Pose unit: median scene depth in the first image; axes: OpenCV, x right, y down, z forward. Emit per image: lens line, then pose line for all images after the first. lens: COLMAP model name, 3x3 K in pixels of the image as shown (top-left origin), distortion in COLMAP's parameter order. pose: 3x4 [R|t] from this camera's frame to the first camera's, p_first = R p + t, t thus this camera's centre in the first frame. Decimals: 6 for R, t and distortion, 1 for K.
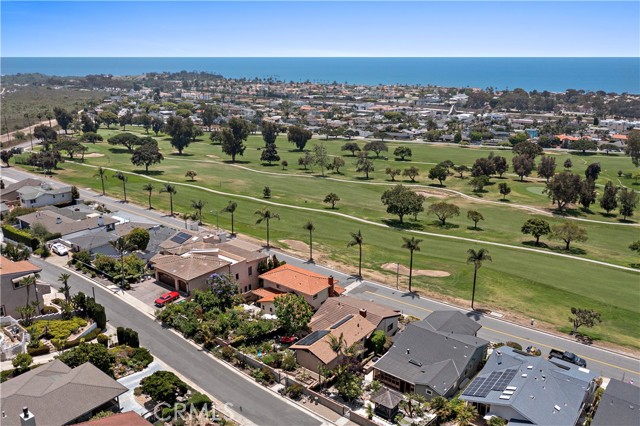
lens RADIAL K [[517.9, 0, 303.3], [0, 517.9, 210.1], [0, 0, 1]] dist [-0.006192, 0.000623]
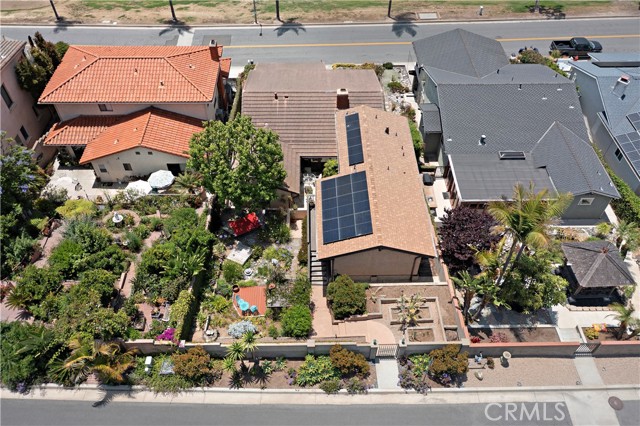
lens RADIAL K [[517.9, 0, 303.3], [0, 517.9, 210.1], [0, 0, 1]] dist [-0.006192, 0.000623]
pose [[0.759924, -0.473995, 0.444797, -0.143938], [0.180622, 0.811324, 0.555994, 0.011399], [-0.624413, -0.342173, 0.702158, 0.553899]]
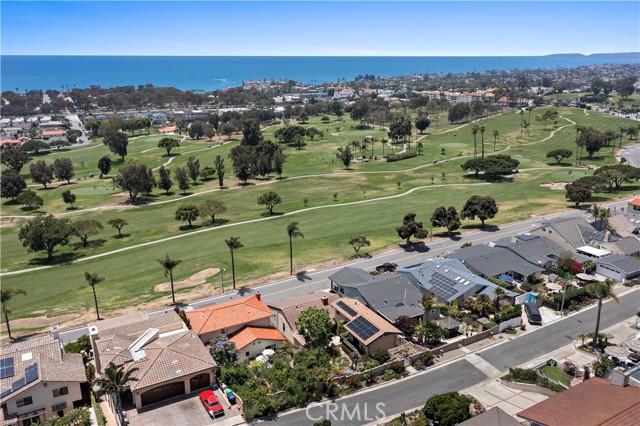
lens RADIAL K [[526.7, 0, 320.0], [0, 526.7, 213.0], [0, 0, 1]] dist [-0.001268, 0.001279]
pose [[0.345741, -0.270534, 0.898485, -0.678552], [0.267307, 0.946257, 0.182058, -0.140113], [-0.899450, 0.177226, 0.399475, 0.466091]]
